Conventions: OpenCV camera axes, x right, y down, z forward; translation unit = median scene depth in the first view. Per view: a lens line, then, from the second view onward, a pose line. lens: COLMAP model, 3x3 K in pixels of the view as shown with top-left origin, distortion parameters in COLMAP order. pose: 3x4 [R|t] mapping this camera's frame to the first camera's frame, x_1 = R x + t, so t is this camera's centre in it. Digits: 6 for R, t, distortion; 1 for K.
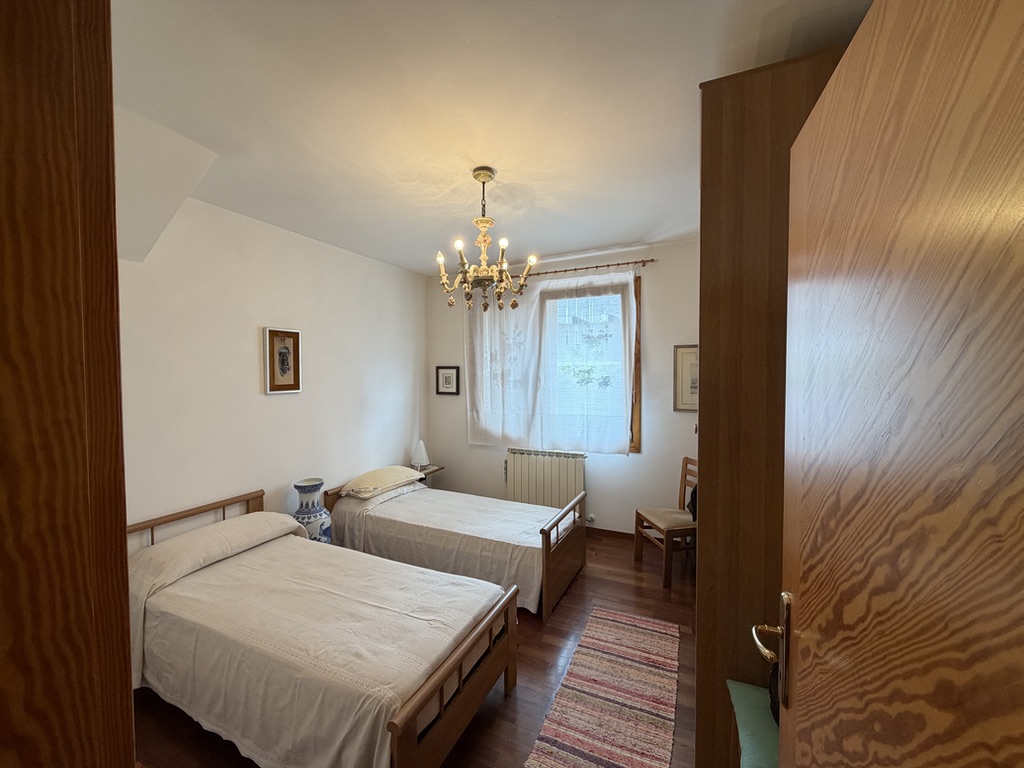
lens RADIAL K [[406.4, 0, 510.3], [0, 406.4, 384.2], [0, 0, 1]] dist [-0.001170, -0.000301]
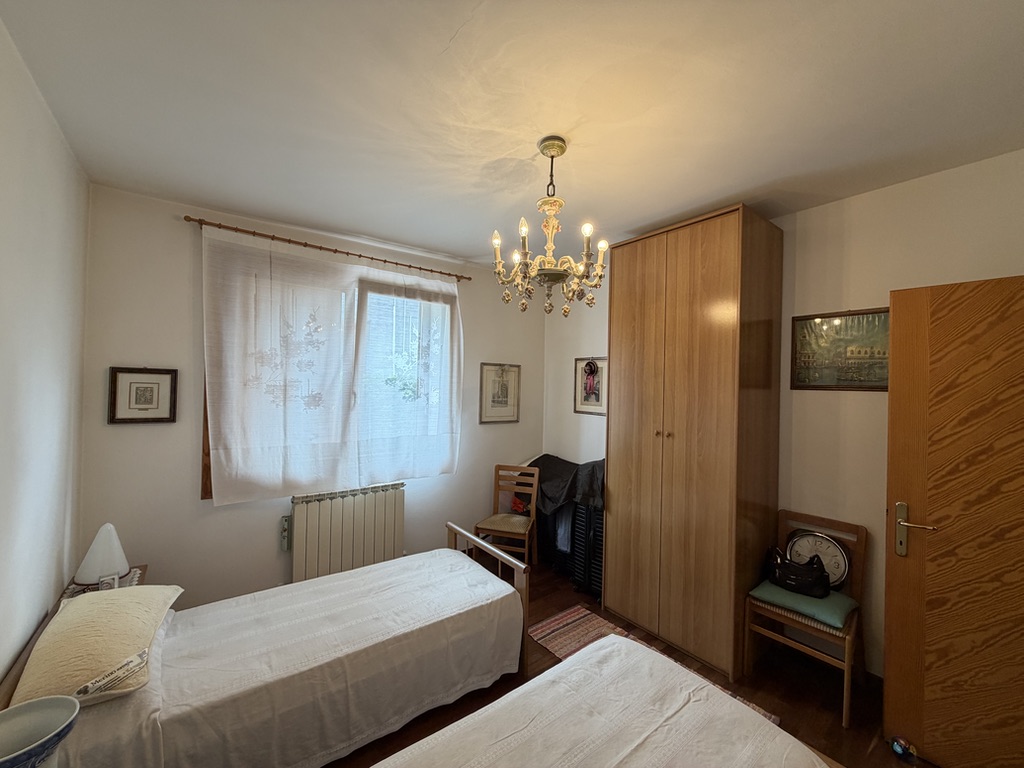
lens RADIAL K [[406.4, 0, 510.3], [0, 406.4, 384.2], [0, 0, 1]] dist [-0.001170, -0.000301]
pose [[0.455682, 0.019361, 0.889932, -0.503594], [0.004927, 0.999693, -0.024272, -0.011490], [-0.890129, 0.015445, 0.455447, 0.434739]]
